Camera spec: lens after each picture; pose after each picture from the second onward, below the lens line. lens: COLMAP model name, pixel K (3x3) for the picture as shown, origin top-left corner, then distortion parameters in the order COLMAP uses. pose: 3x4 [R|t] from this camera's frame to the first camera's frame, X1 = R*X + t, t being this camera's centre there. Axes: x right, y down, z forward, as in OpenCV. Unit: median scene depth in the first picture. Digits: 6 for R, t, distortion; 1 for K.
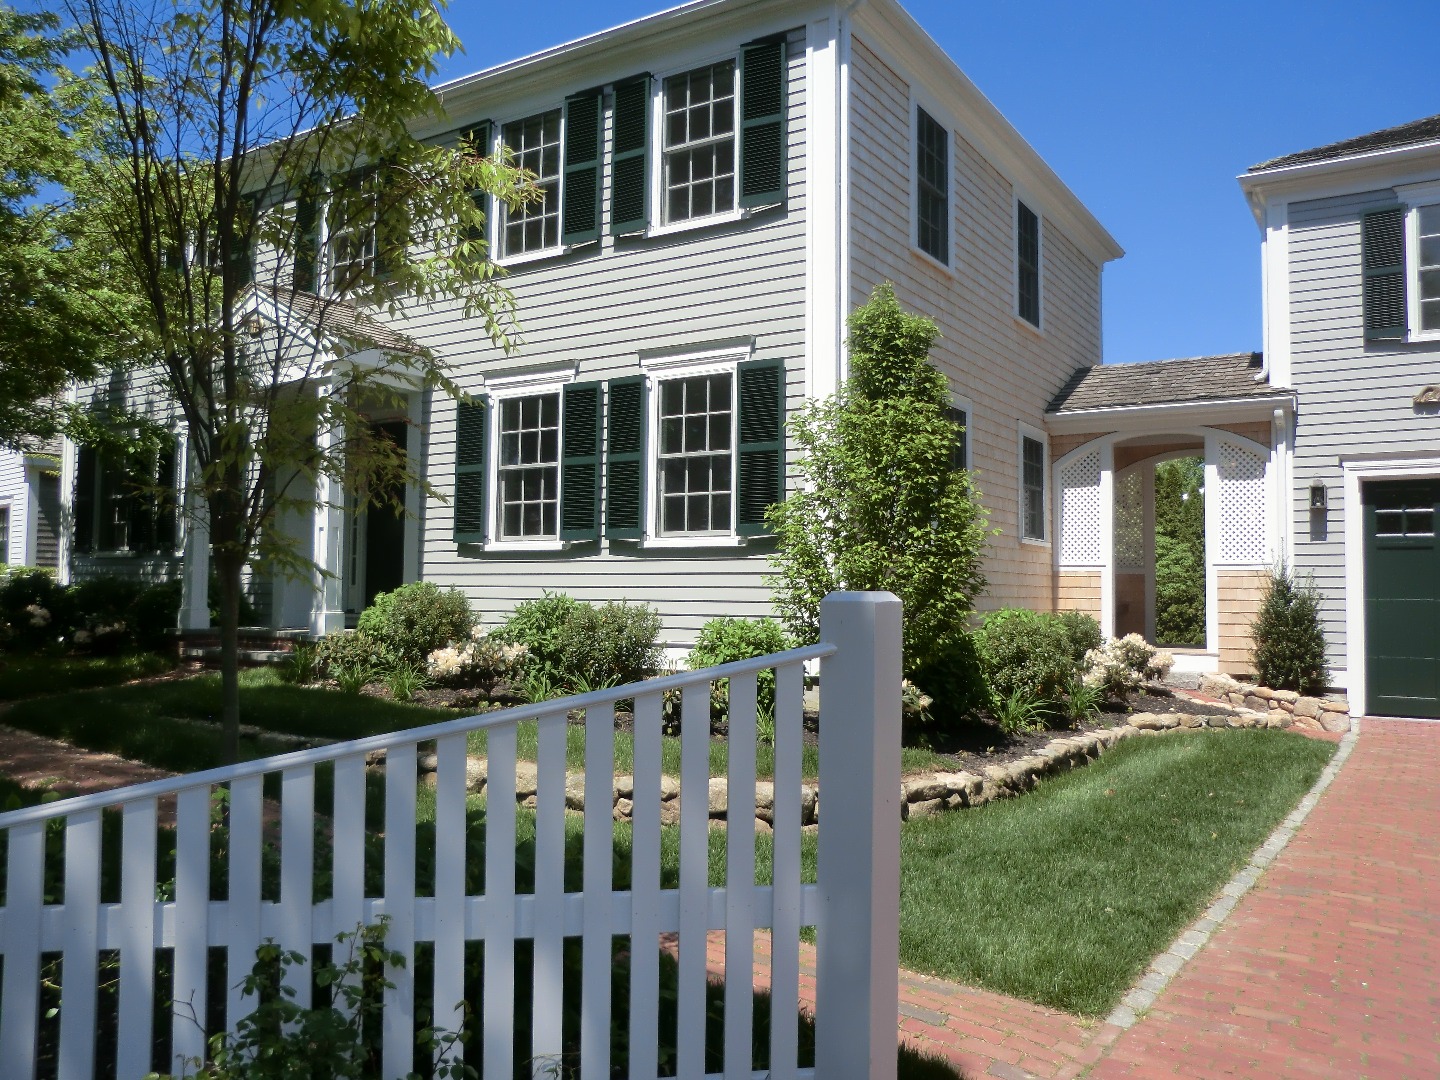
lens RADIAL K [[1145.7, 0, 713.1], [0, 1145.7, 538.2], [0, 0, 1]] dist [-0.119759, 0.120226]
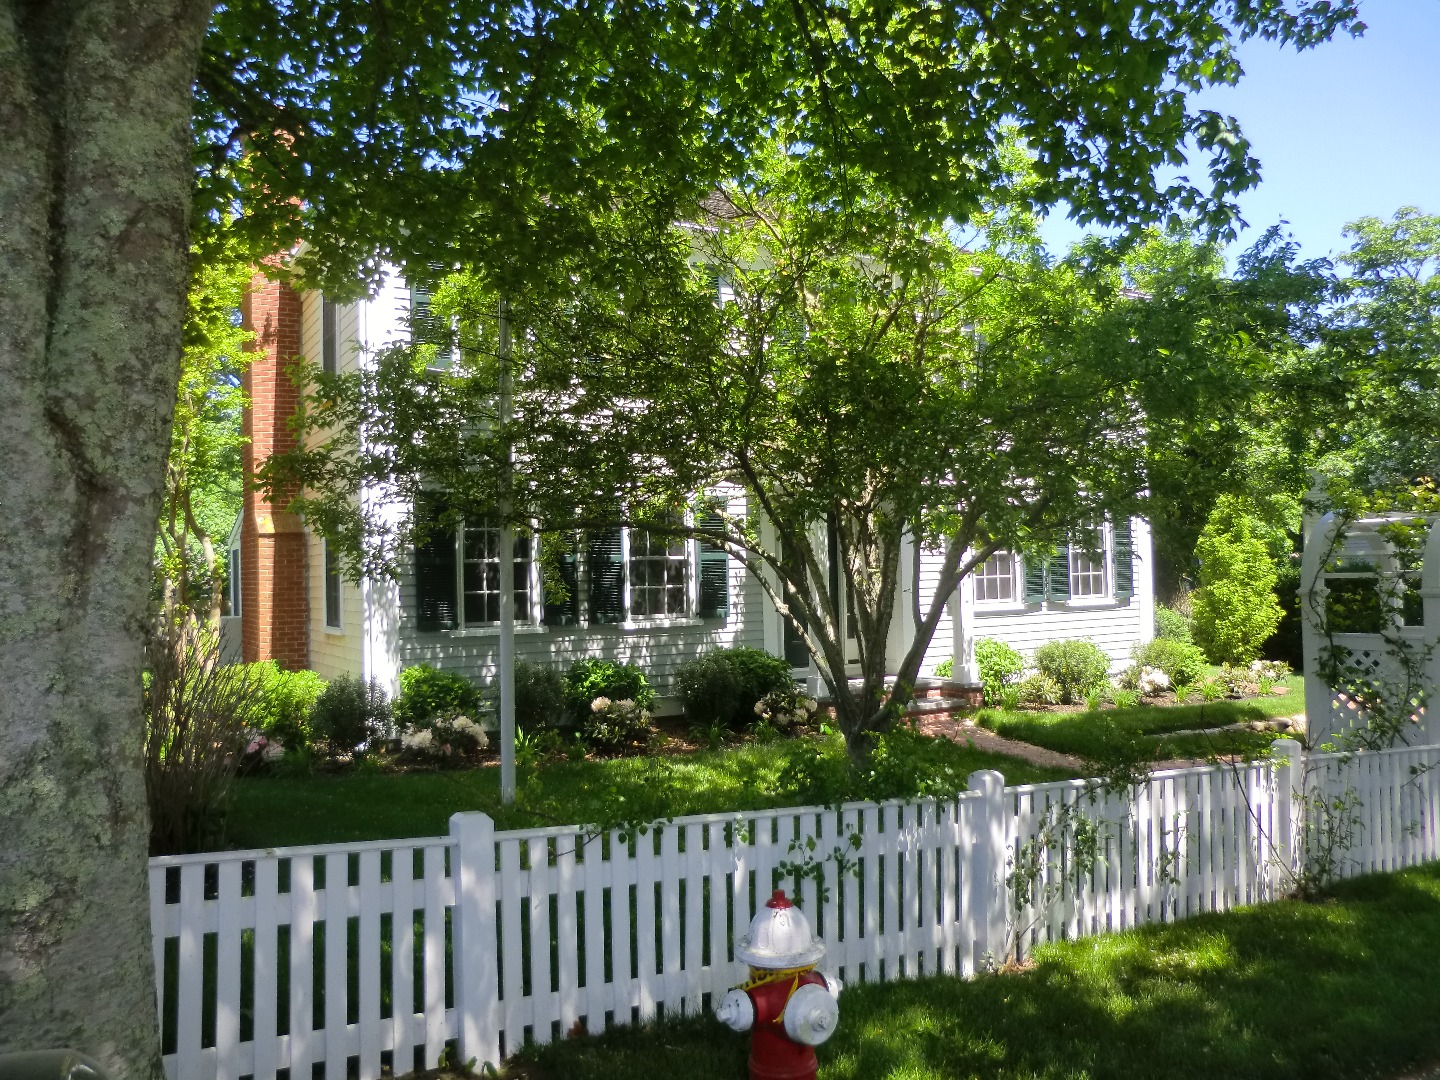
lens RADIAL K [[1139.7, 0, 724.9], [0, 1139.7, 536.9], [0, 0, 1]] dist [-0.095746, 0.099531]
pose [[0.452765, 0.007989, 0.891594, -1.727147], [-0.016709, 0.999860, -0.000474, -0.081543], [-0.891473, -0.014683, 0.452836, 0.686548]]
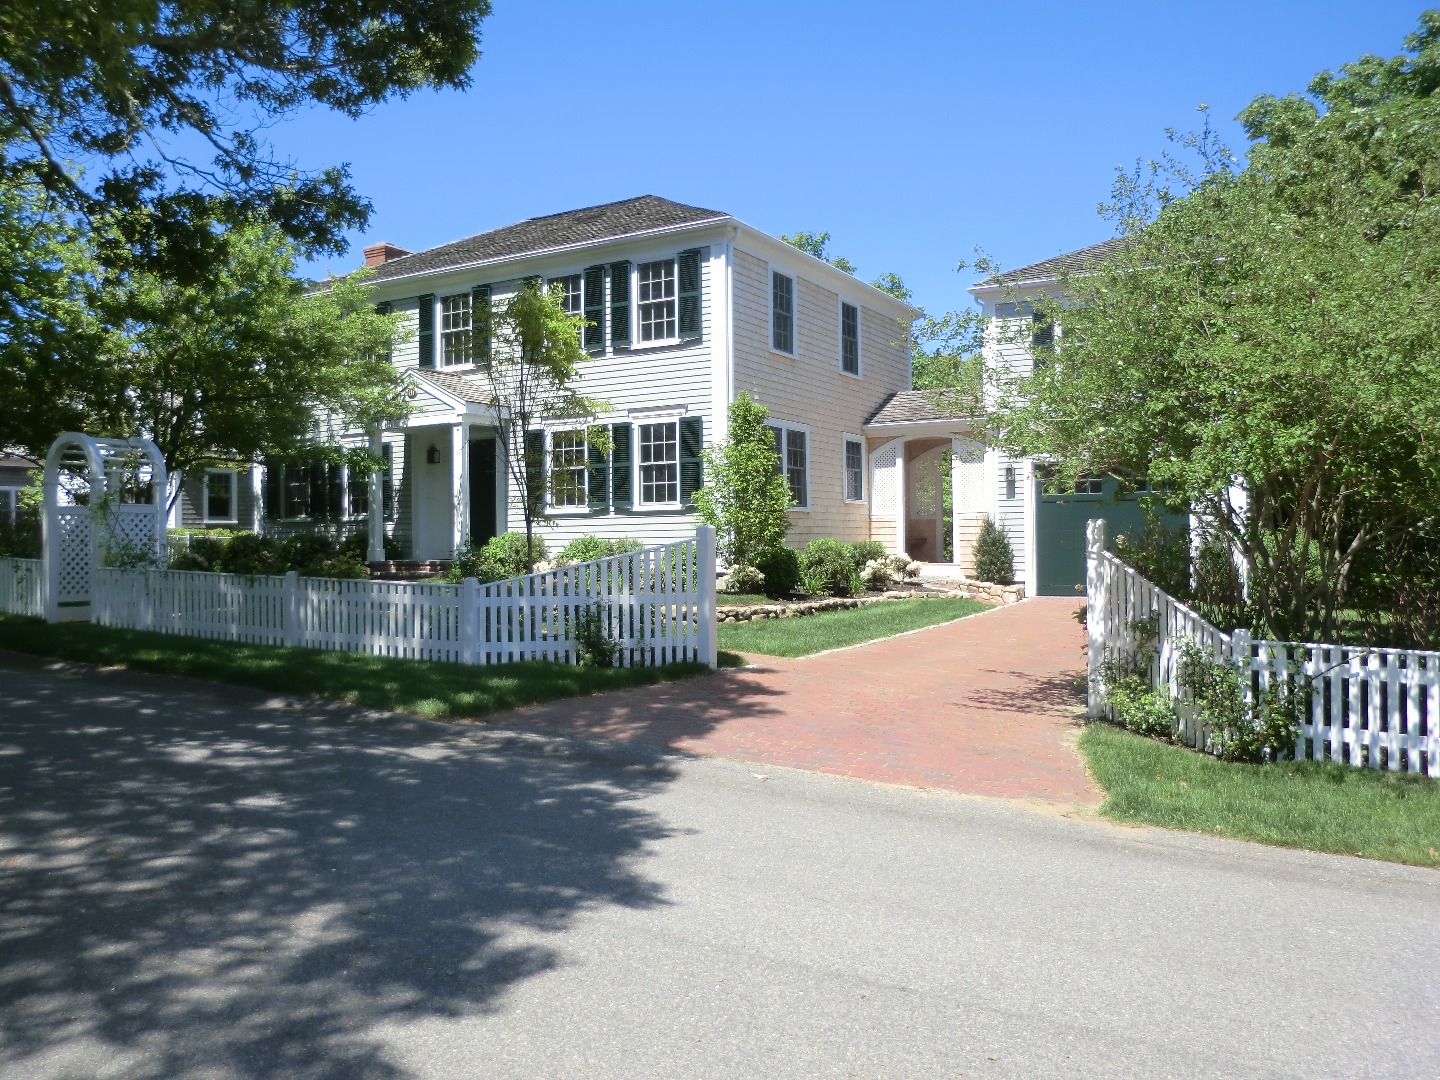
lens RADIAL K [[1136.0, 0, 720.0], [0, 1136.0, 540.0], [0, 0, 1]] dist [-0.099630, 0.170865]
pose [[0.998582, -0.021378, 0.048751, -0.007399], [0.019221, 0.998834, 0.044280, -0.024527], [-0.049641, -0.043280, 0.997829, -0.926398]]
